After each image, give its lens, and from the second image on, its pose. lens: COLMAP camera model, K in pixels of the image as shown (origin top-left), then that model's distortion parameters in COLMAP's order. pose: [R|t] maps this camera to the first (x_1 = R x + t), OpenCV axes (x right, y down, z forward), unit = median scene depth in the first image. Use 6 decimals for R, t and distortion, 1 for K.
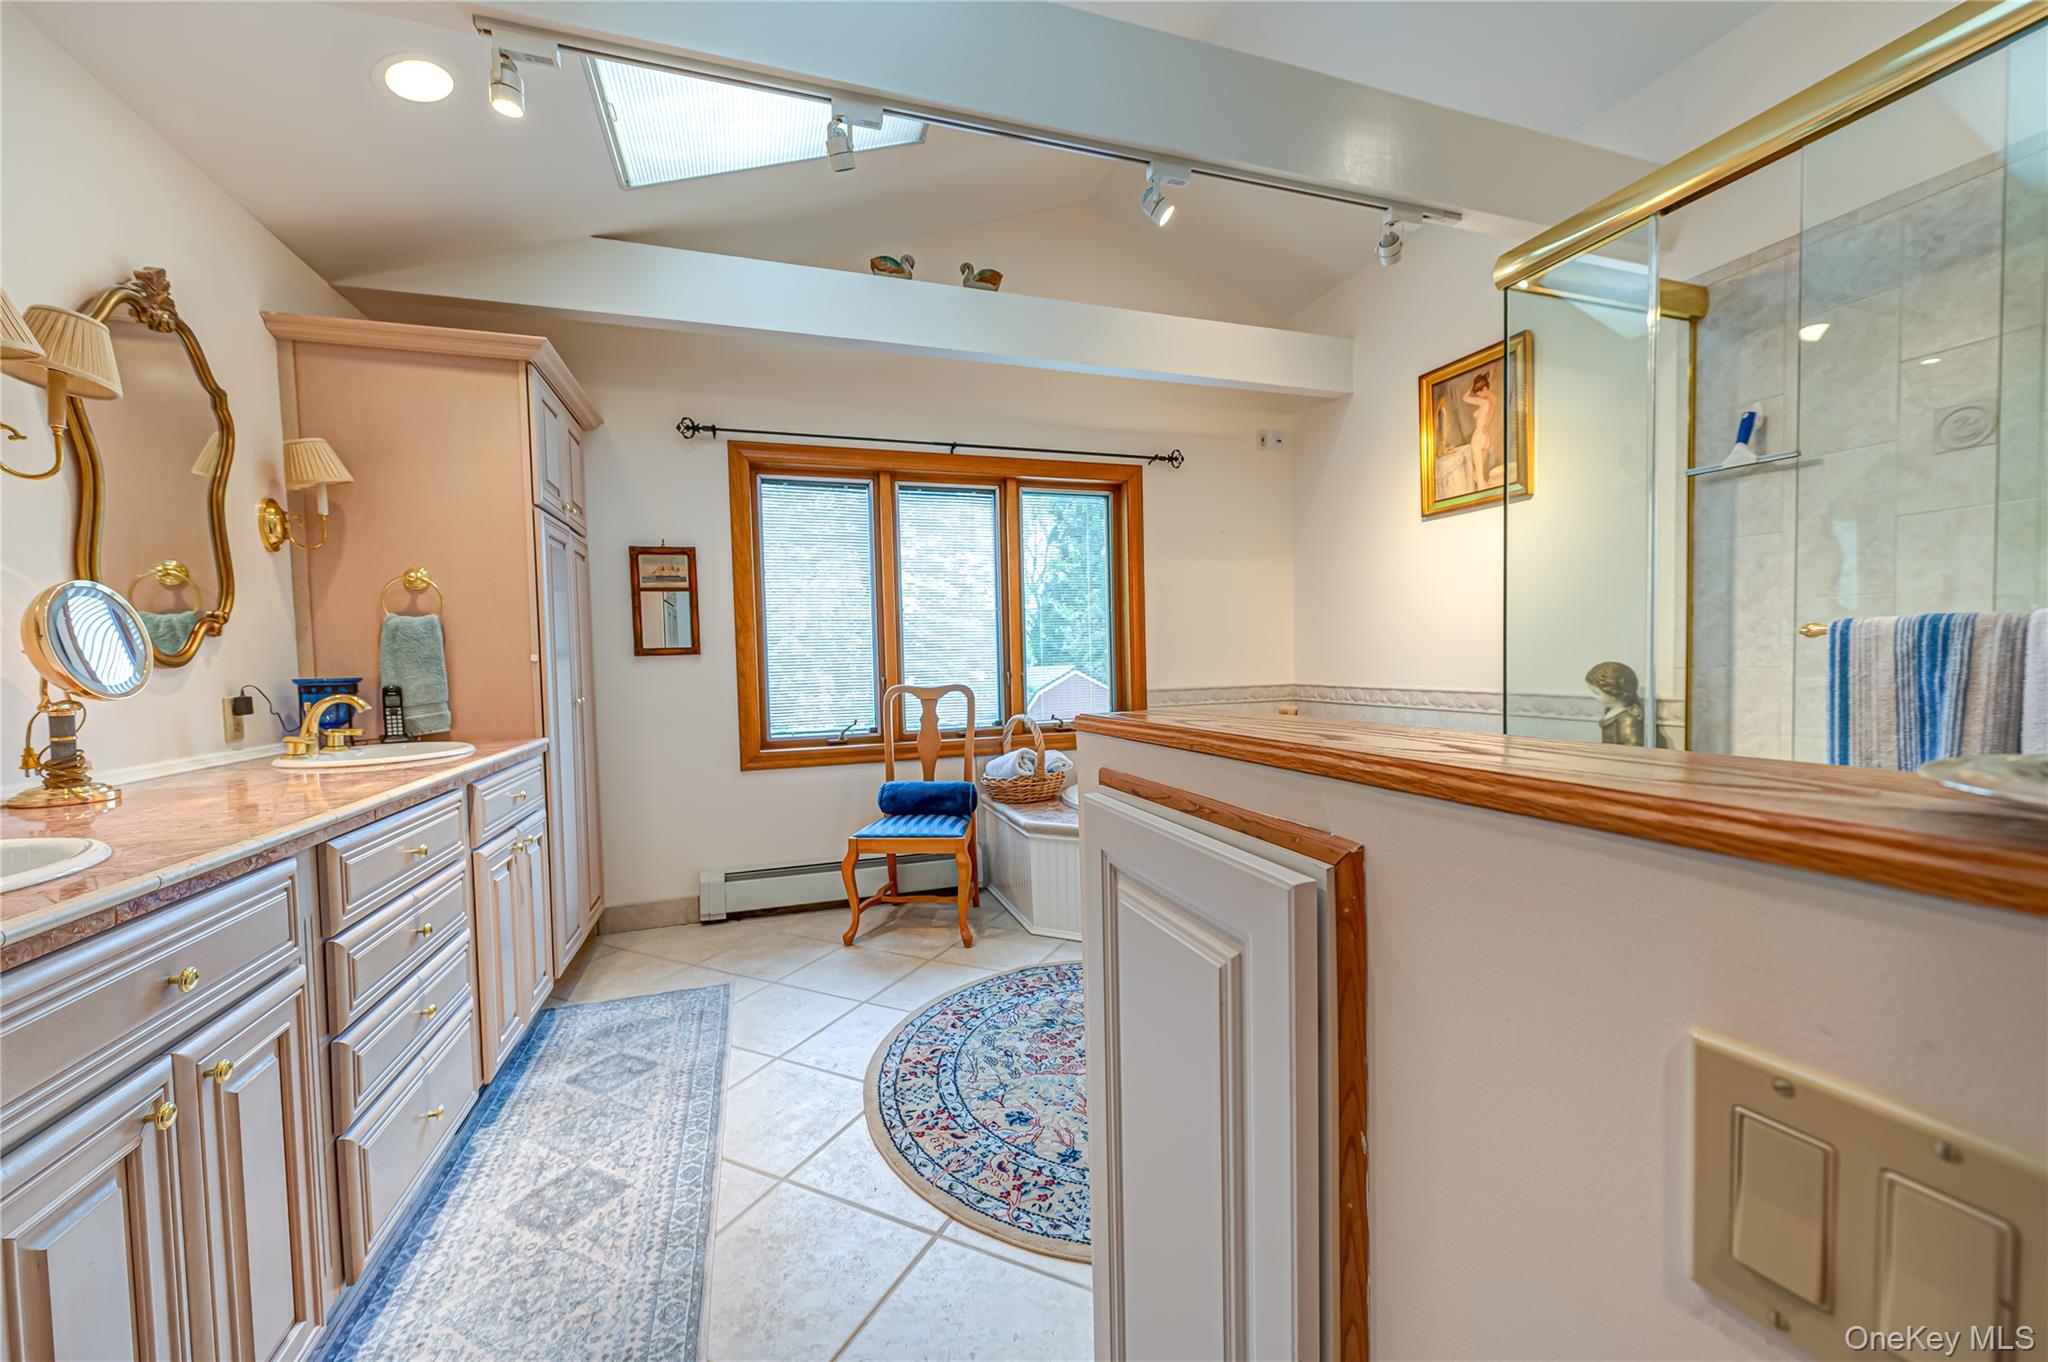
lens RADIAL K [[791.9, 0, 1033.0], [0, 791.9, 685.6], [0, 0, 1]] dist [0.004355, -0.002705]
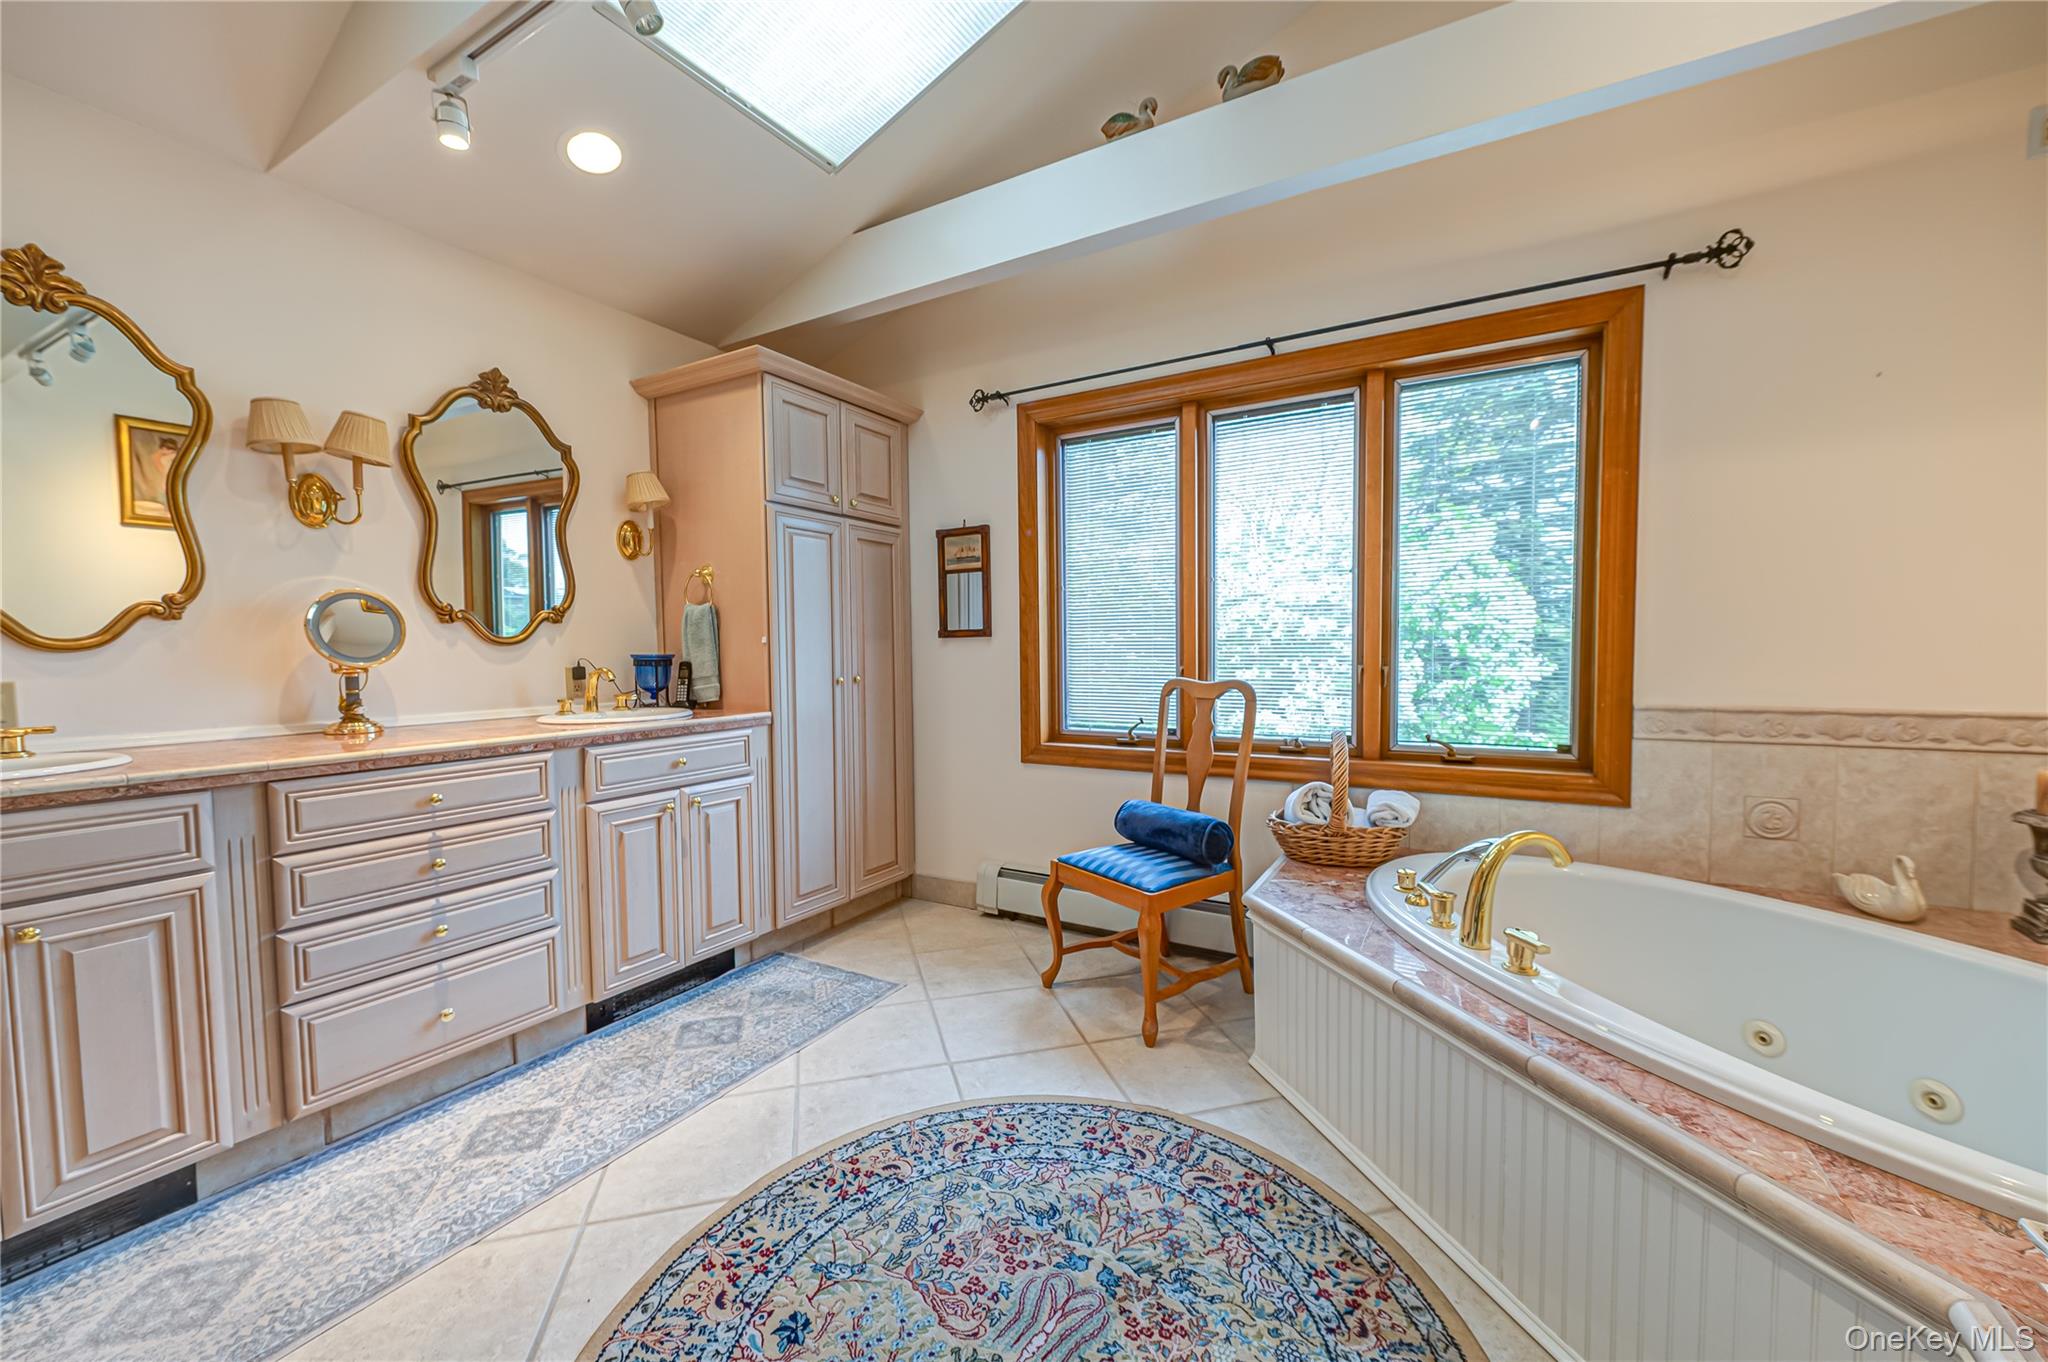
lens RADIAL K [[791.9, 0, 1026.1], [0, 791.9, 688.8], [0, 0, 1]] dist [0.004355, -0.002705]
pose [[0.656847, 0.056215, -0.751925, 0.343929], [-0.032514, 0.998401, 0.046239, -0.022653], [0.753322, -0.005923, 0.657625, 0.411964]]
